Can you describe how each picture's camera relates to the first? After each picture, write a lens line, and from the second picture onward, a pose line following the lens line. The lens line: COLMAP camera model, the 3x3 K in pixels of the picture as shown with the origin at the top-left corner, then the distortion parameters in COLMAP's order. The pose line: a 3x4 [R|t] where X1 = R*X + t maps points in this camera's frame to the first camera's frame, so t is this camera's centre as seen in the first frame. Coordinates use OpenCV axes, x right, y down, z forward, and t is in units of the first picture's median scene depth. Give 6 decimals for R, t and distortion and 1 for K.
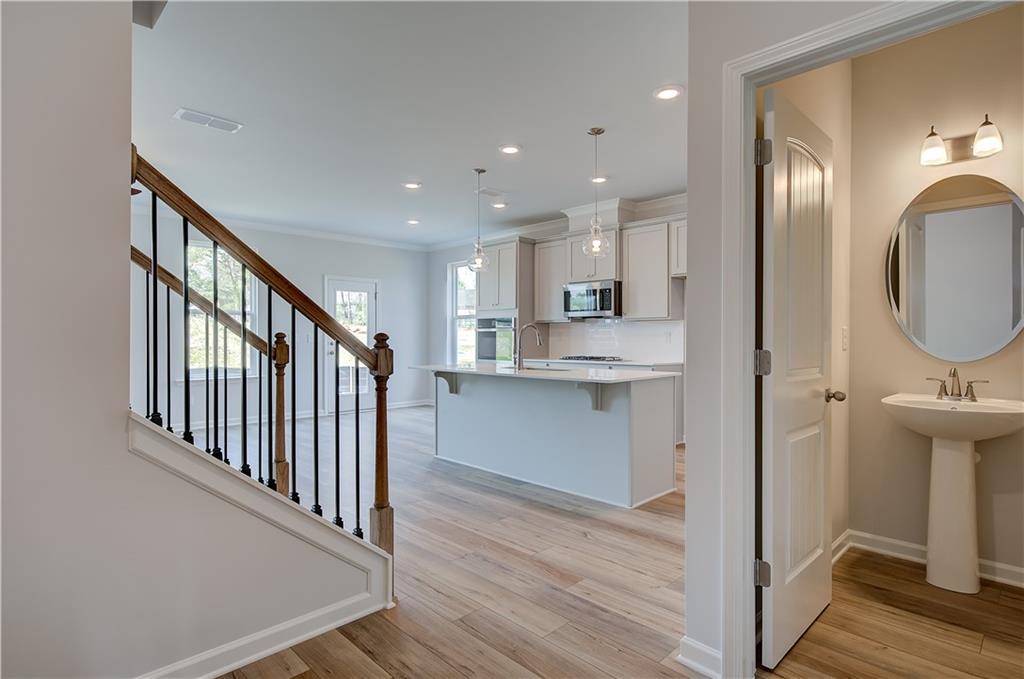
lens RADIAL K [[525.4, 0, 512.0], [0, 525.4, 339.5], [0, 0, 1]] dist [0.000112, 0.000086]
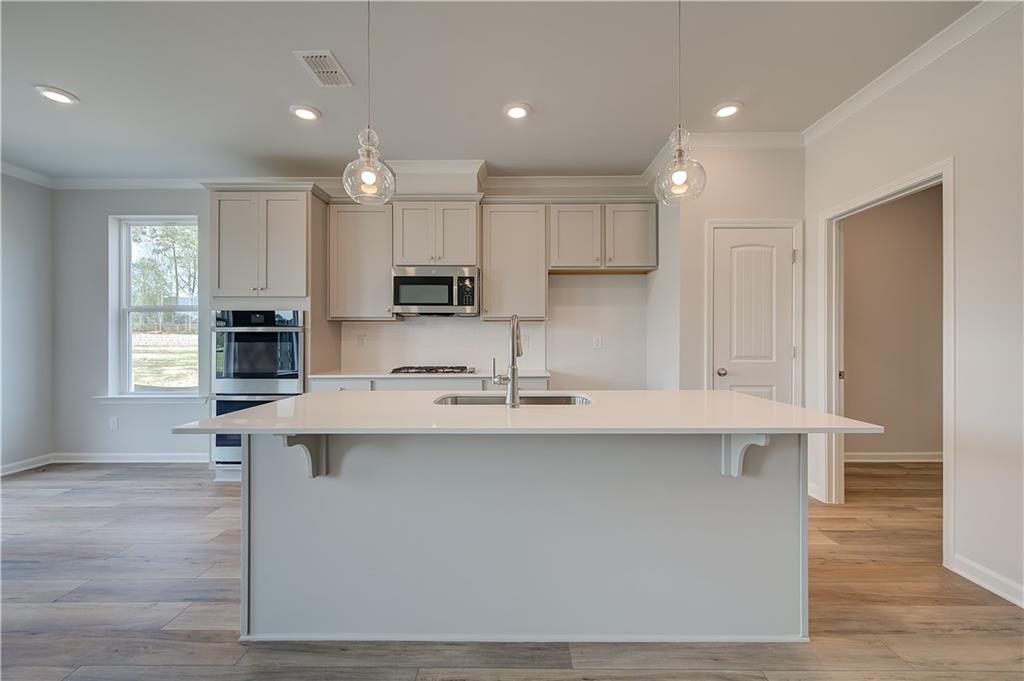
lens RADIAL K [[411.4, 0, 512.0], [0, 411.4, 340.5], [0, 0, 1]] dist [0.002230, -0.000100]
pose [[0.708800, -0.000469, 0.705409, -0.191523], [0.006403, 0.999963, -0.005769, -0.001615], [-0.705380, 0.008606, 0.708777, 0.543662]]
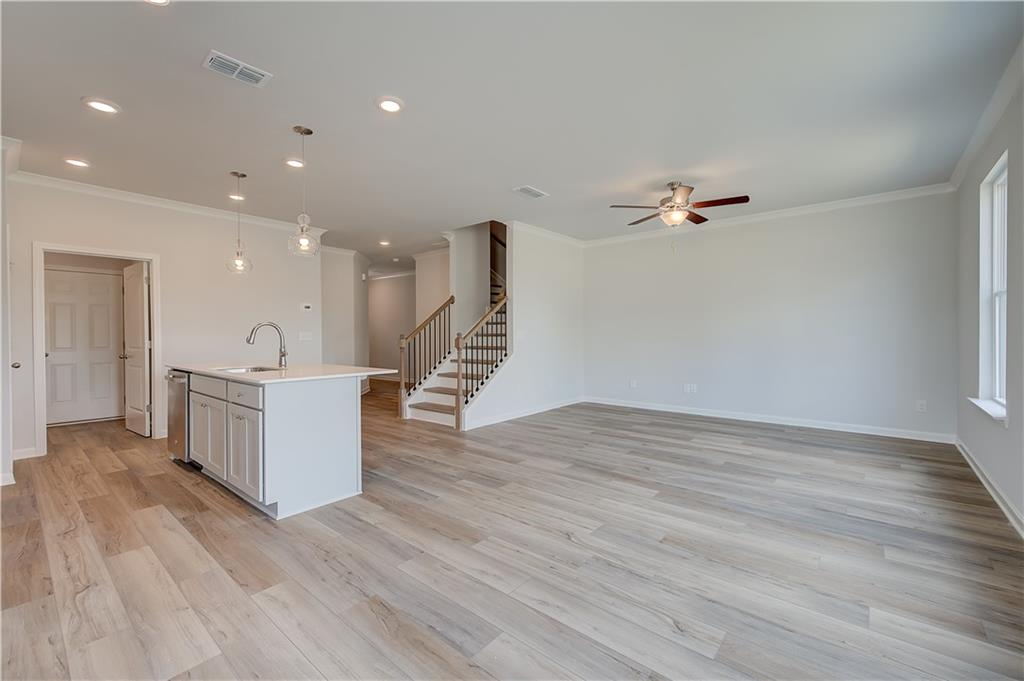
lens RADIAL K [[419.5, 0, 512.0], [0, 419.5, 340.5], [0, 0, 1]] dist [0.006818, 0.000284]
pose [[-0.995331, 0.007636, -0.096221, -0.267408], [0.006648, 0.999922, 0.010584, 0.002052], [0.096295, 0.009895, -0.995304, 1.462737]]
